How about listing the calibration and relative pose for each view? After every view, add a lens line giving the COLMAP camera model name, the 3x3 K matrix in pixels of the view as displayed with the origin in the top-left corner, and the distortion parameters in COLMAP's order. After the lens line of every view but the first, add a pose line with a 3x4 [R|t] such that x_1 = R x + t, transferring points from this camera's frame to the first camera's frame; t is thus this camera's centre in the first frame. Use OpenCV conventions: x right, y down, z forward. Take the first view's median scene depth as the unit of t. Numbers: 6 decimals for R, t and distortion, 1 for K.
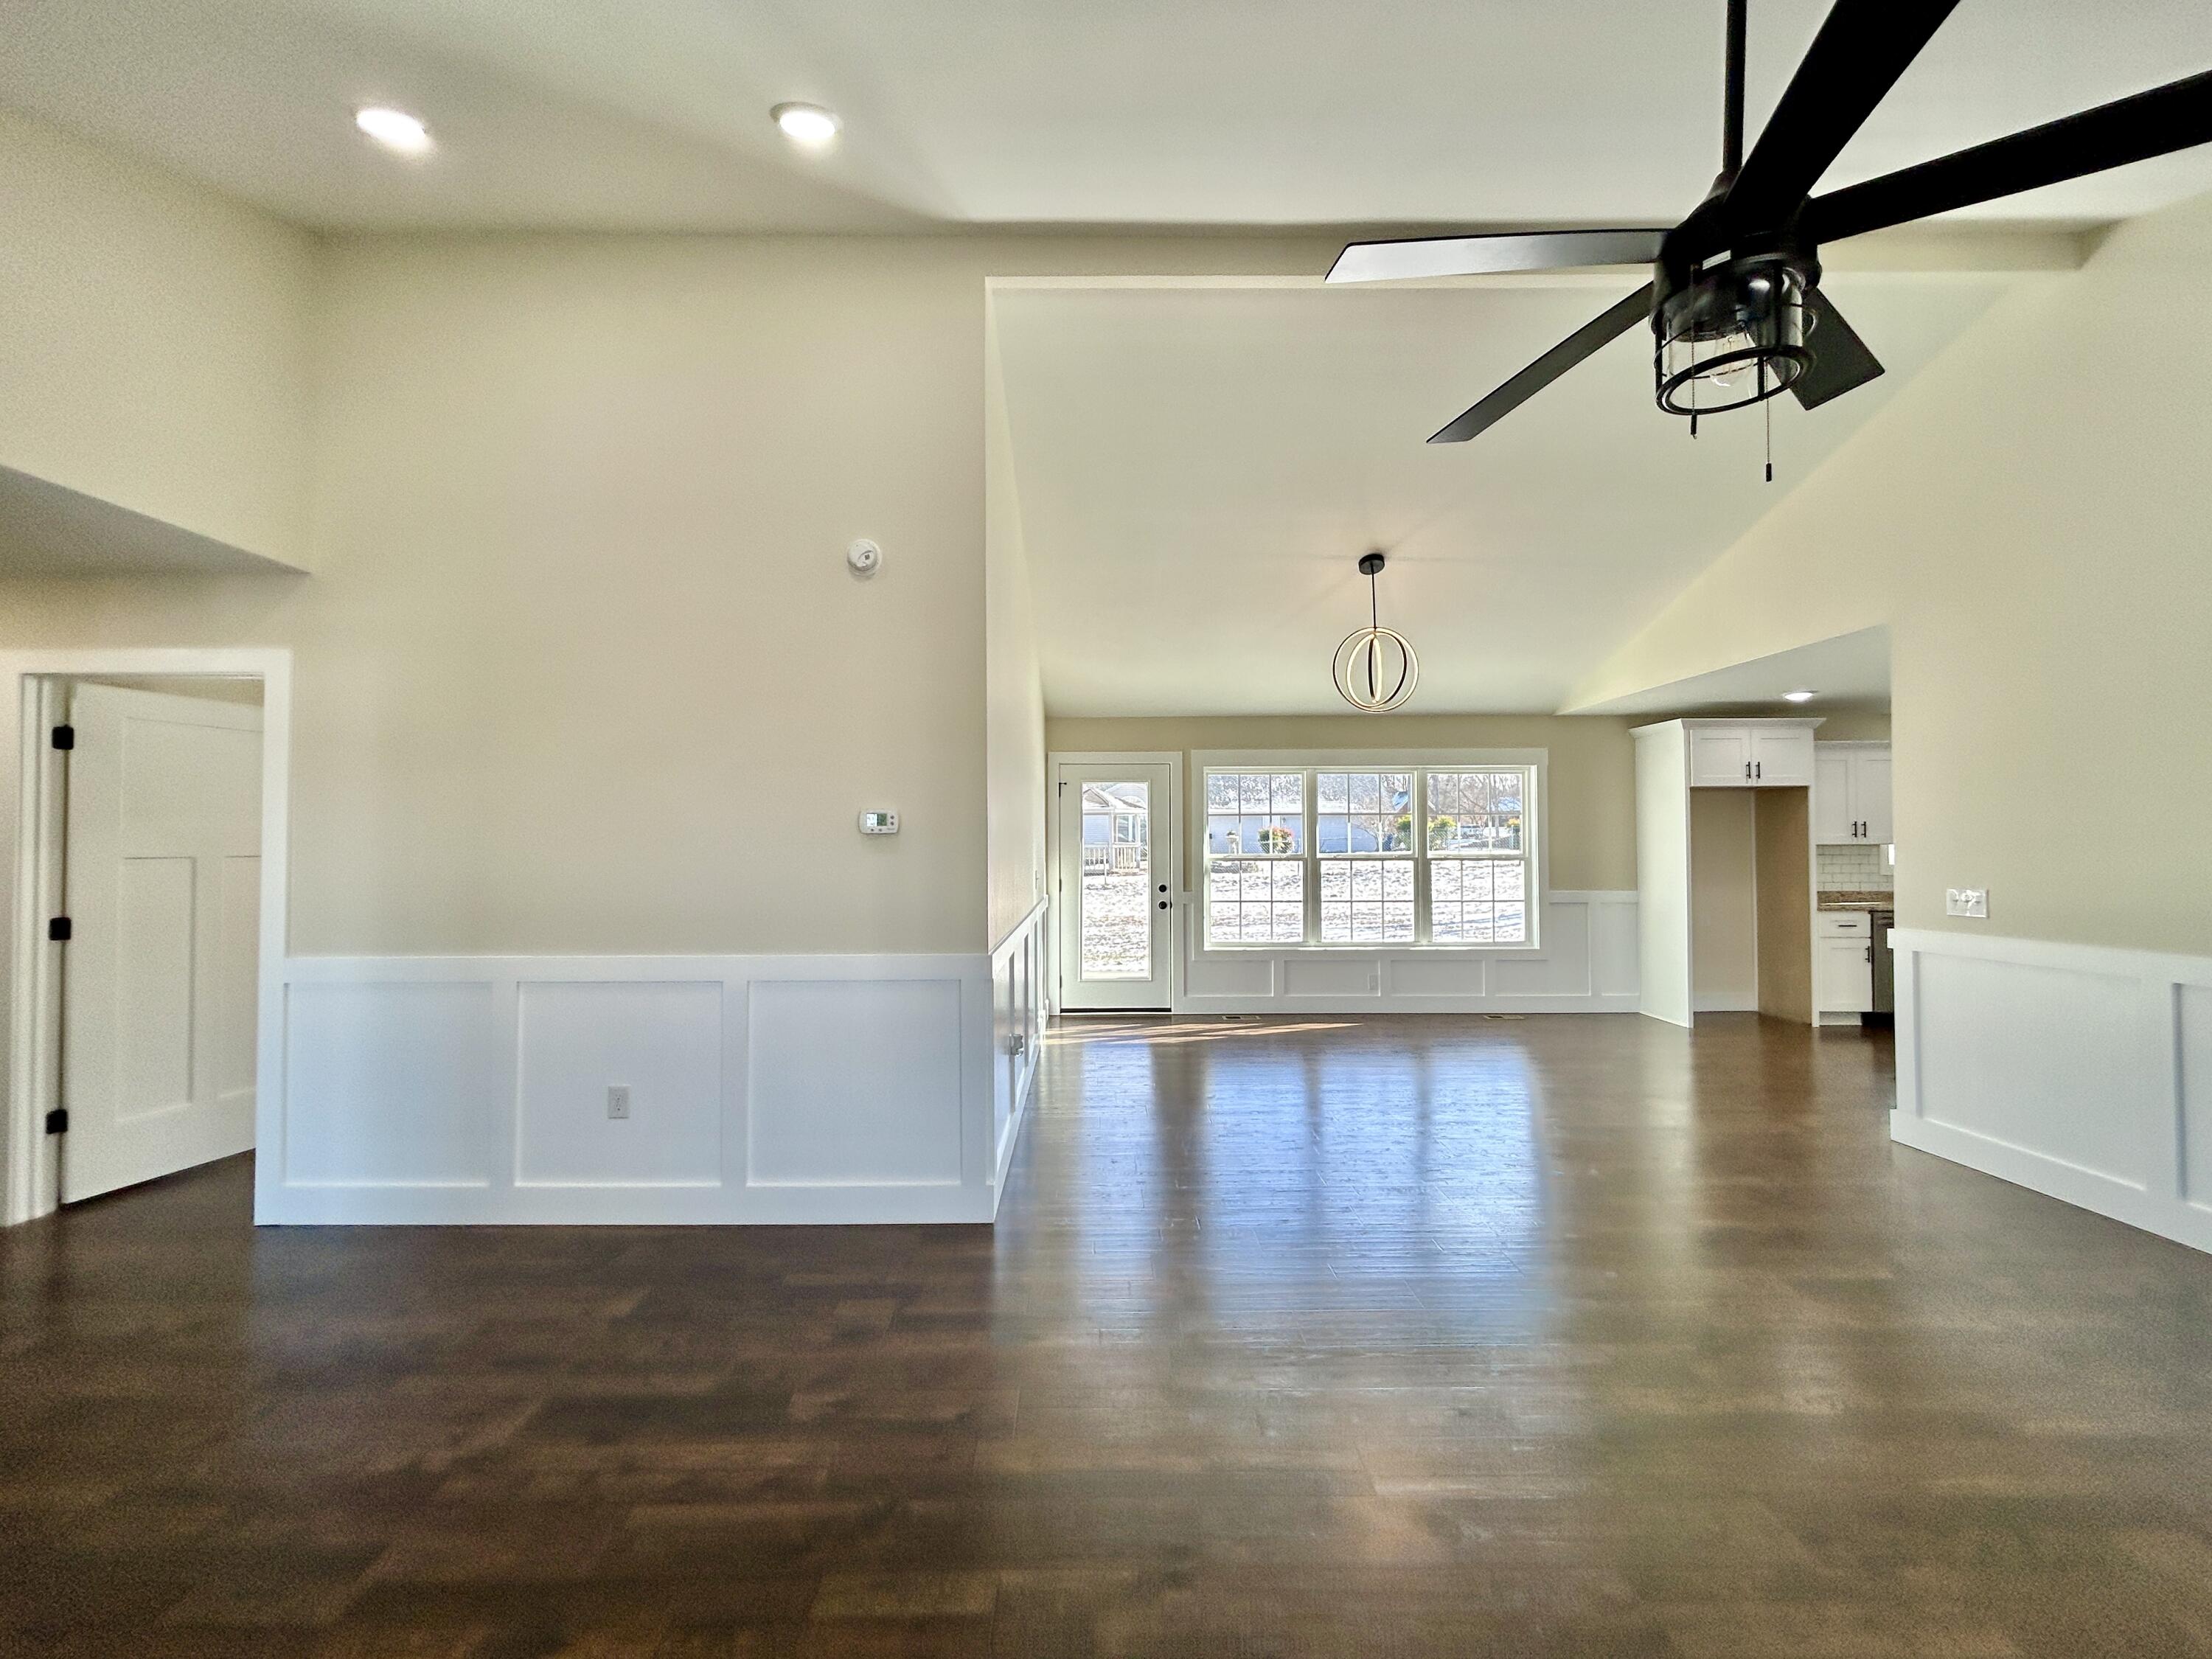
lens RADIAL K [[899.3, 0, 1097.5], [0, 899.3, 823.9], [0, 0, 1]] dist [-0.002428, 0.002000]
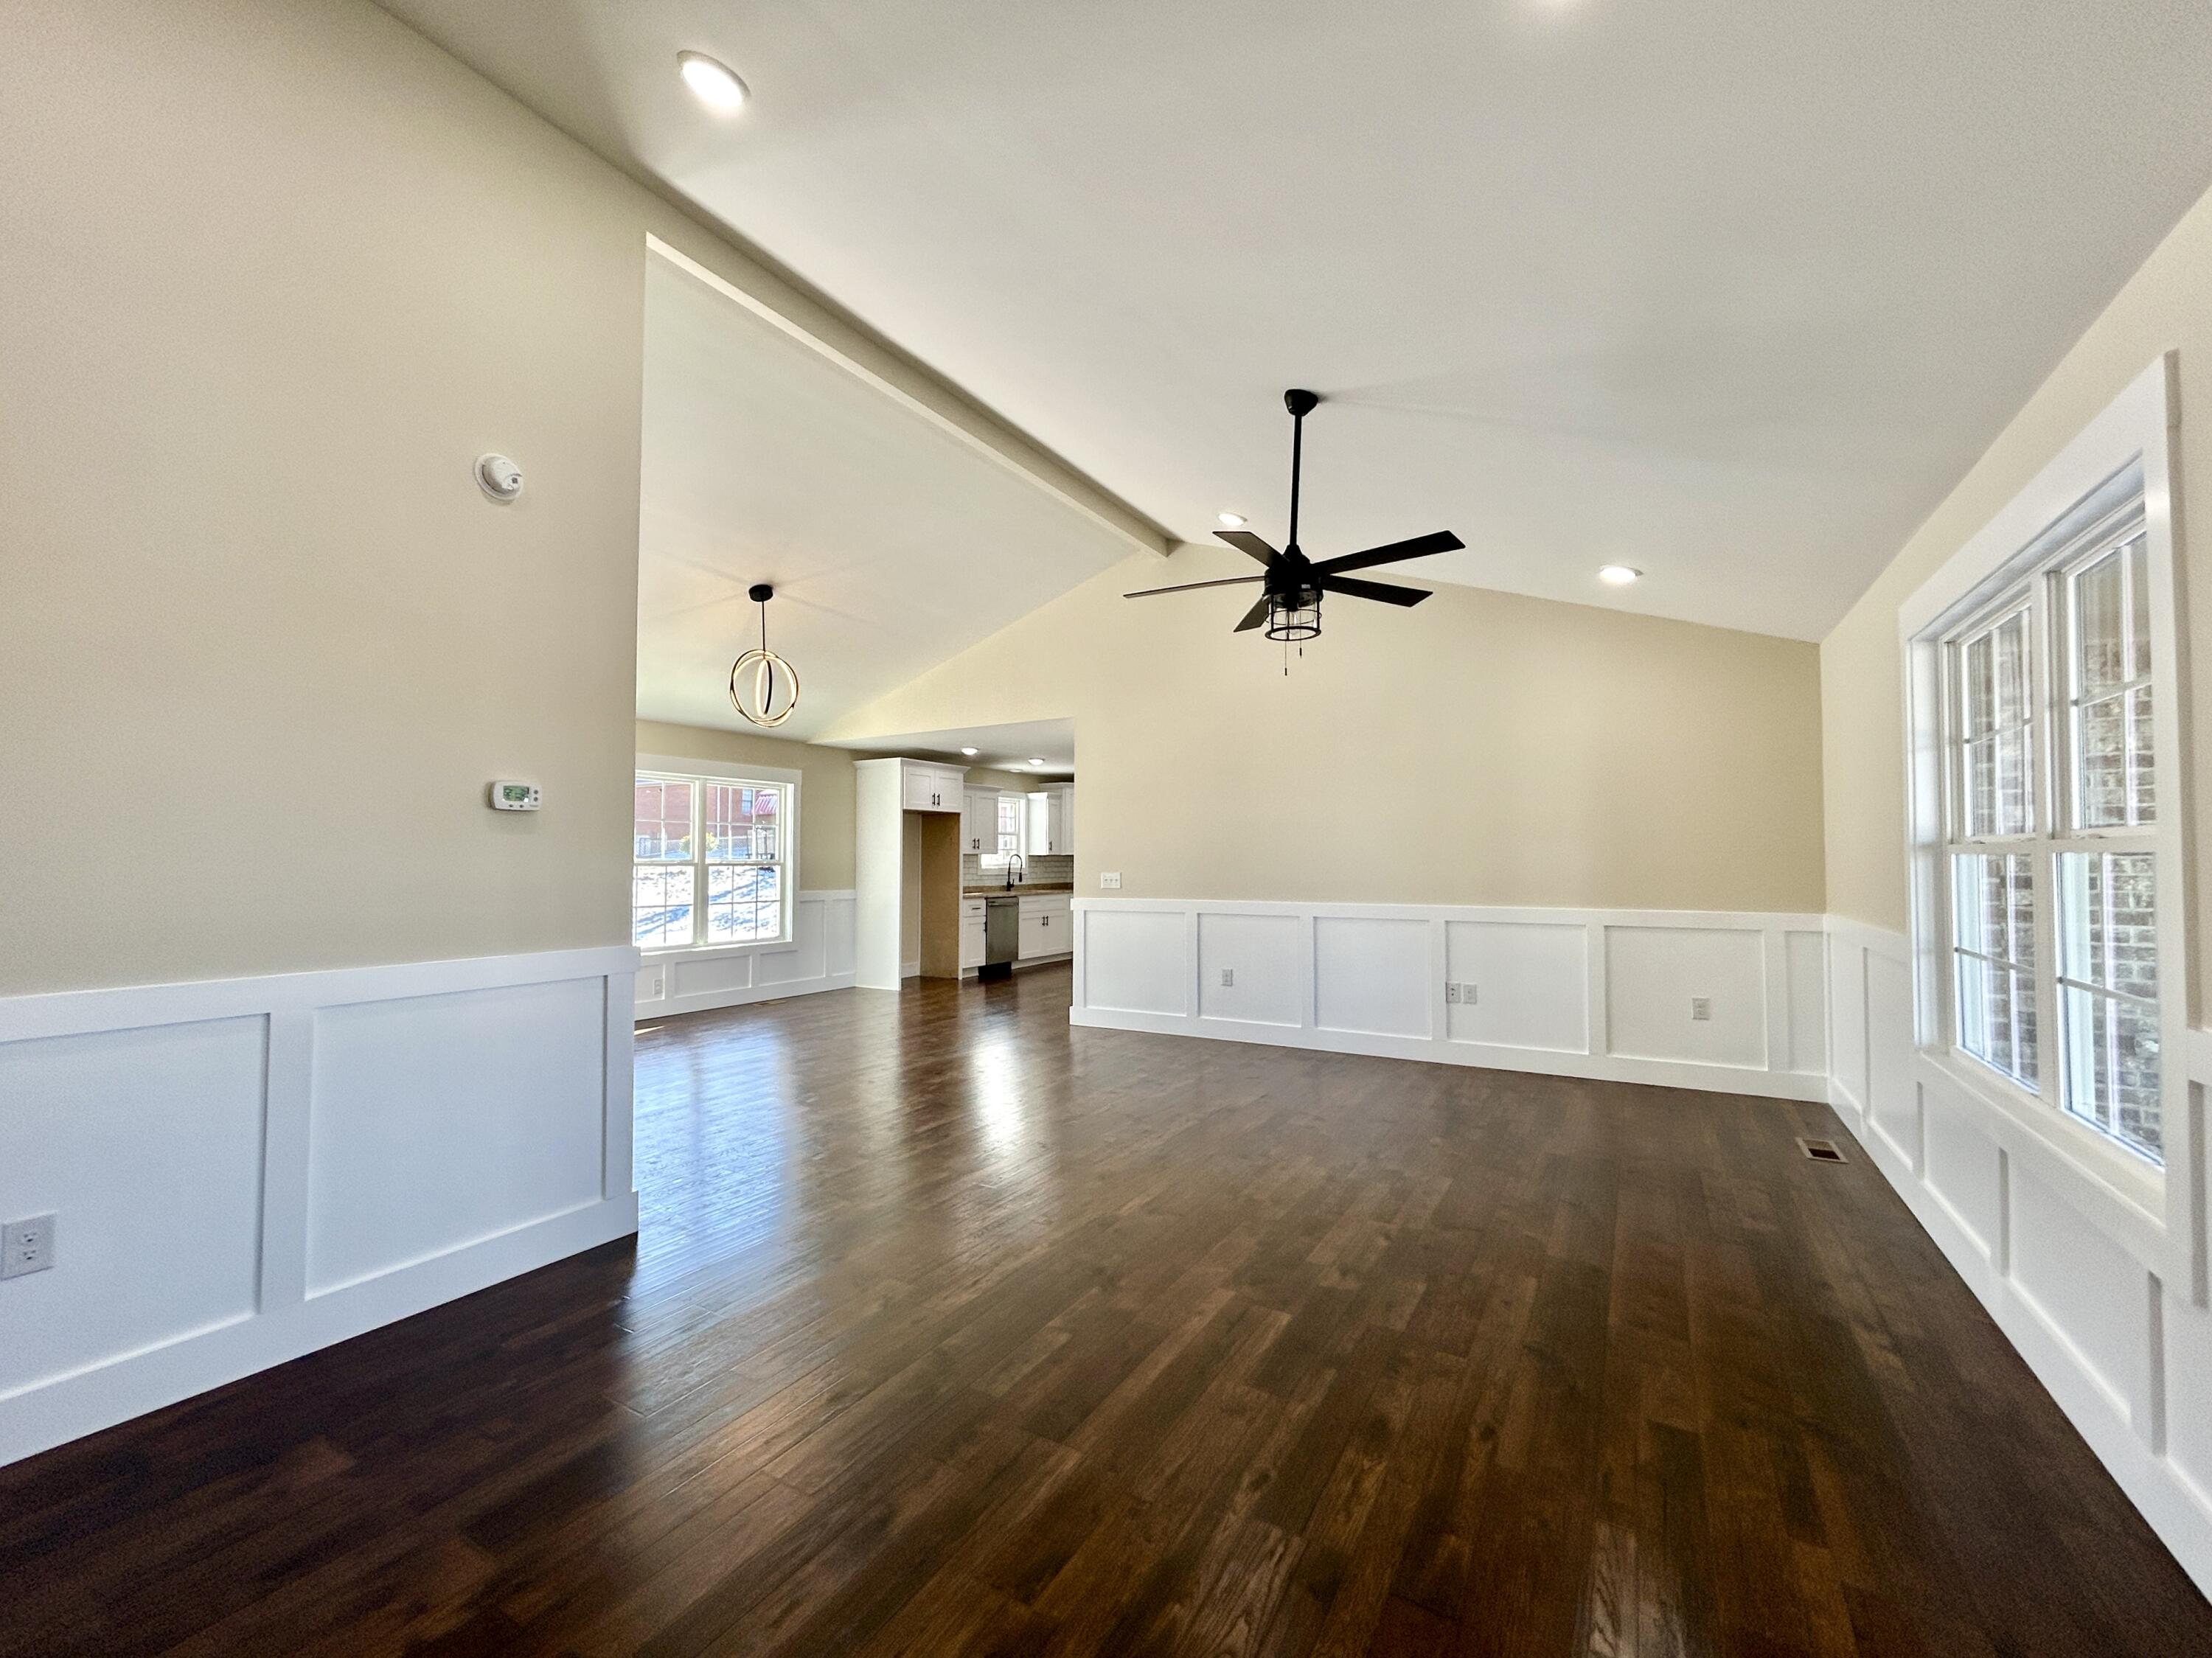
lens RADIAL K [[899.2, 0, 1104.2], [0, 899.2, 828.7], [0, 0, 1]] dist [-0.002428, 0.002000]
pose [[0.517663, 0.033688, 0.854921, -0.312075], [-0.017269, 0.999432, -0.028926, 0.019768], [-0.855410, 0.000210, 0.517951, 0.044664]]
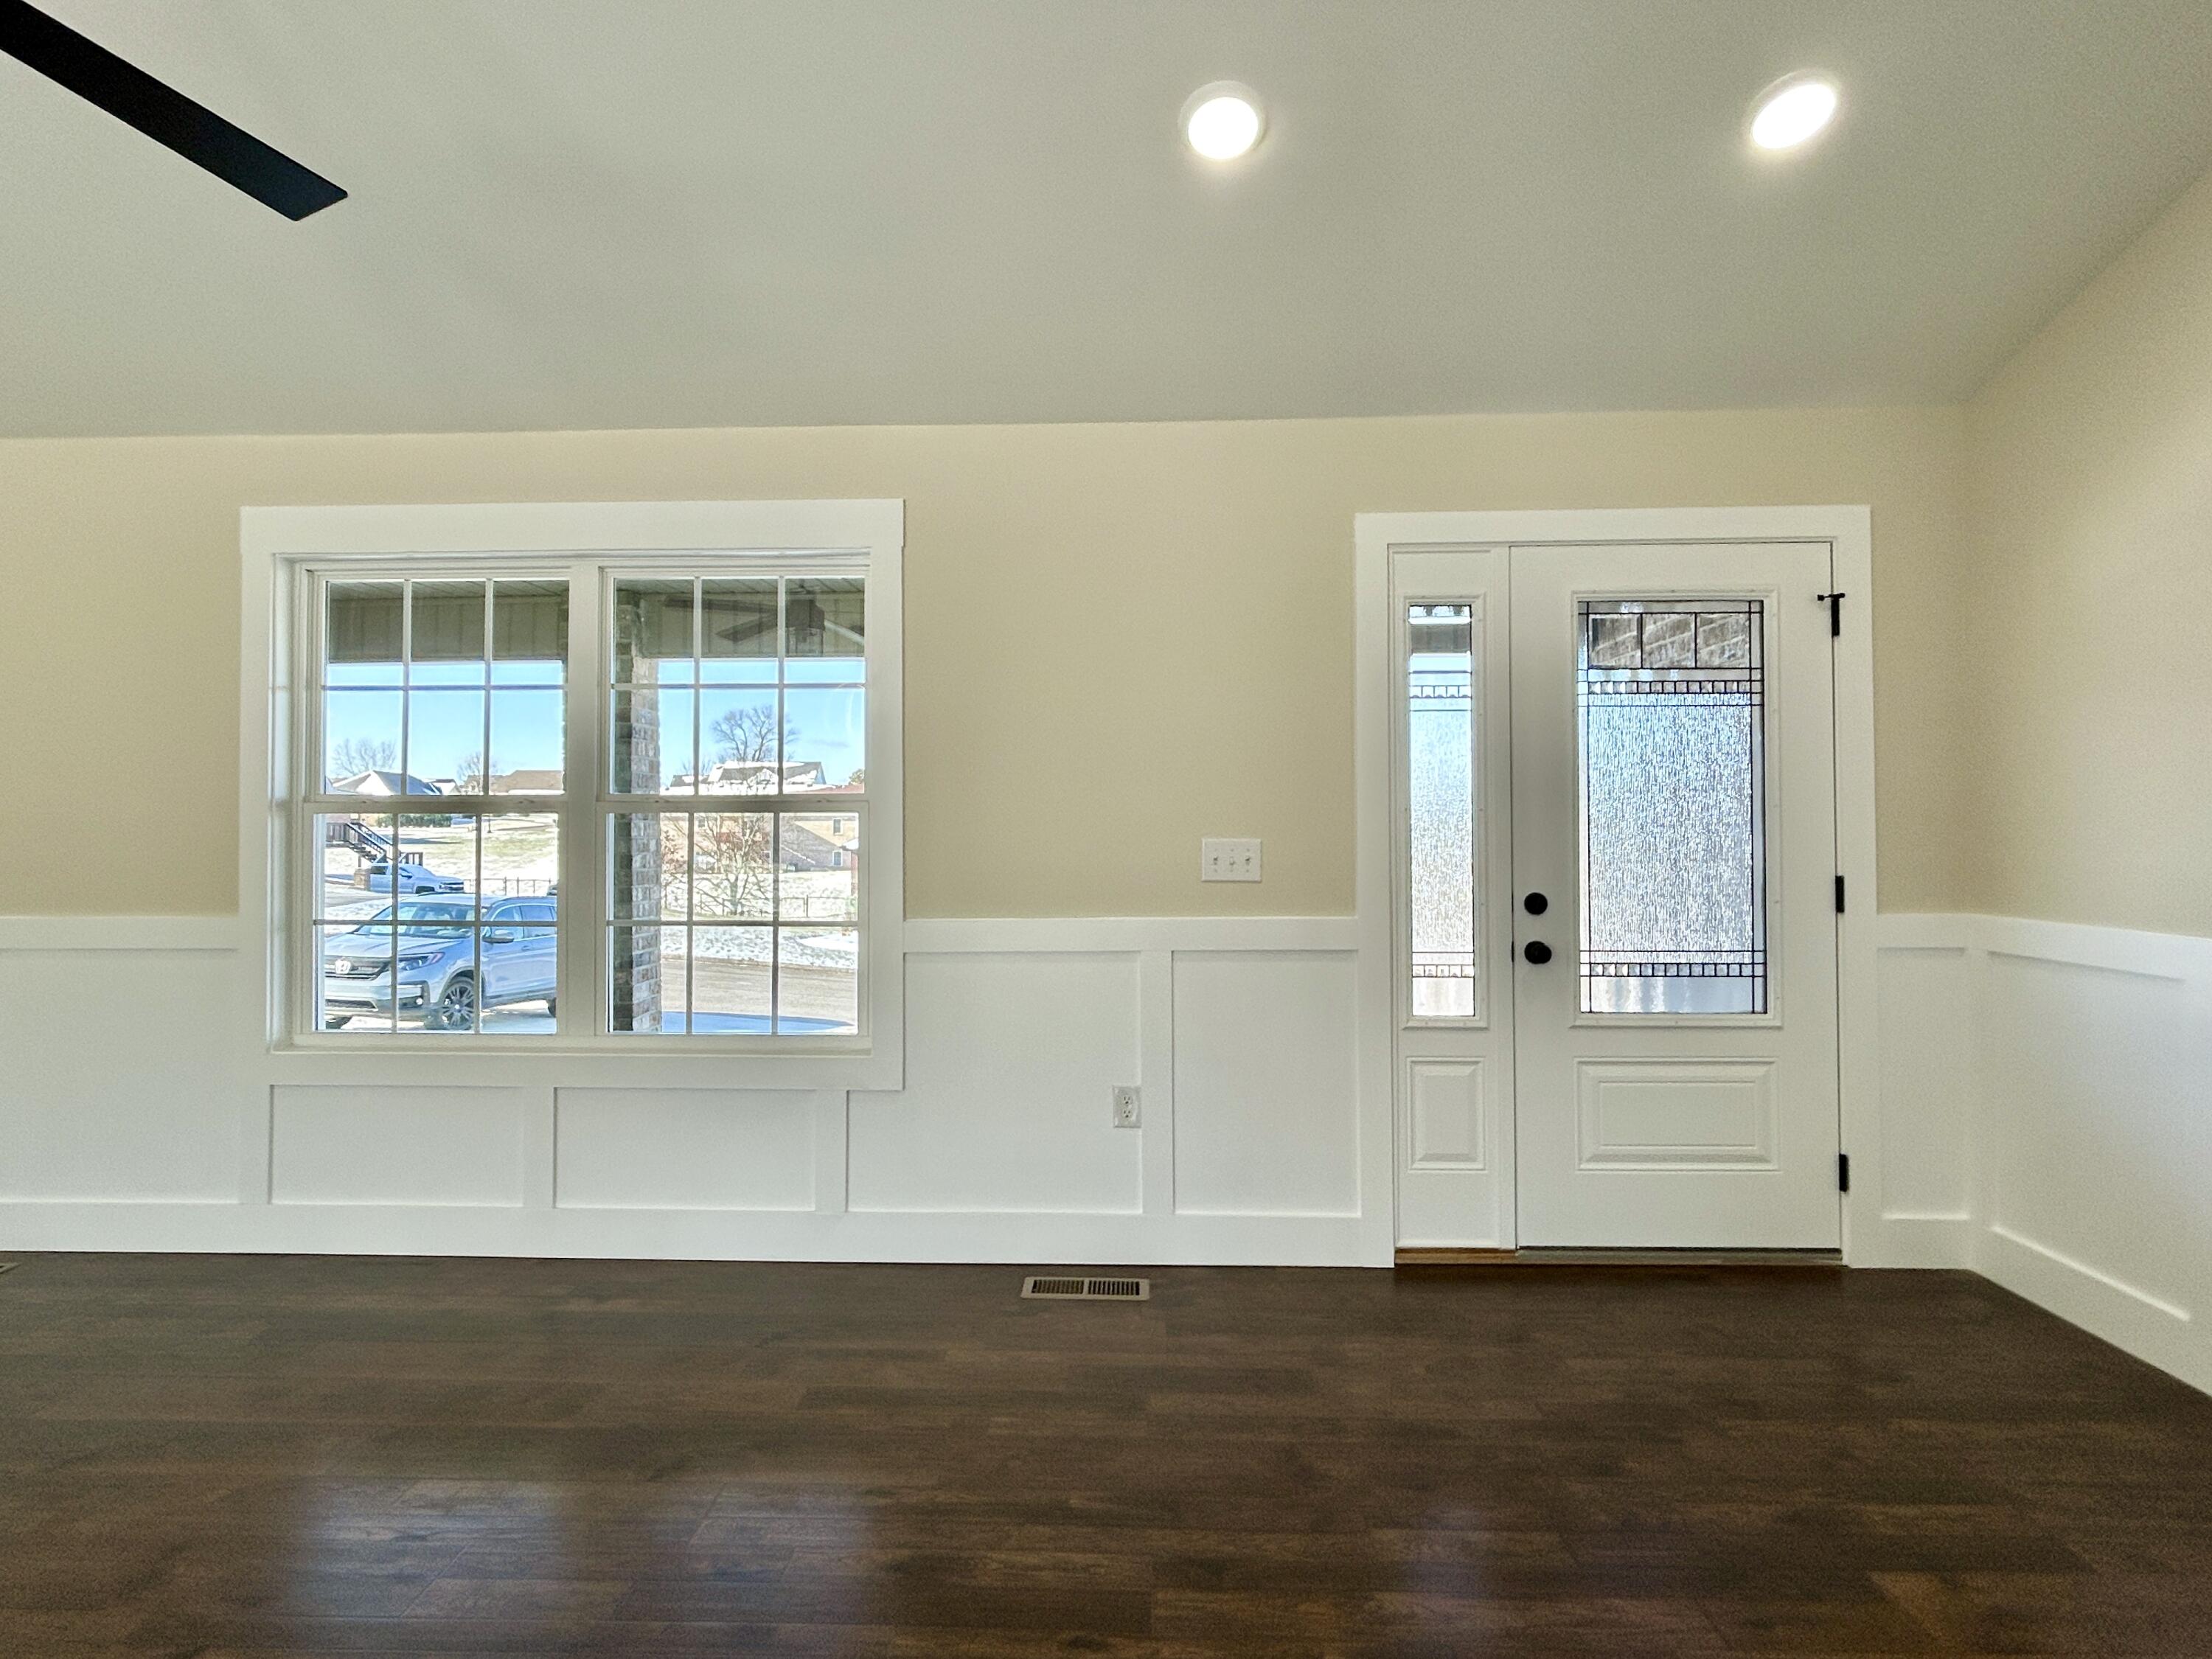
lens RADIAL K [[1128.6, 0, 1082.8], [0, 1128.6, 822.3], [0, 0, 1]] dist [-0.006153, 0.001839]
pose [[-0.999012, 0.007152, 0.043867, -0.072649], [0.005806, 0.999511, -0.030715, 0.032642], [-0.044065, -0.030430, -0.998565, 0.382624]]
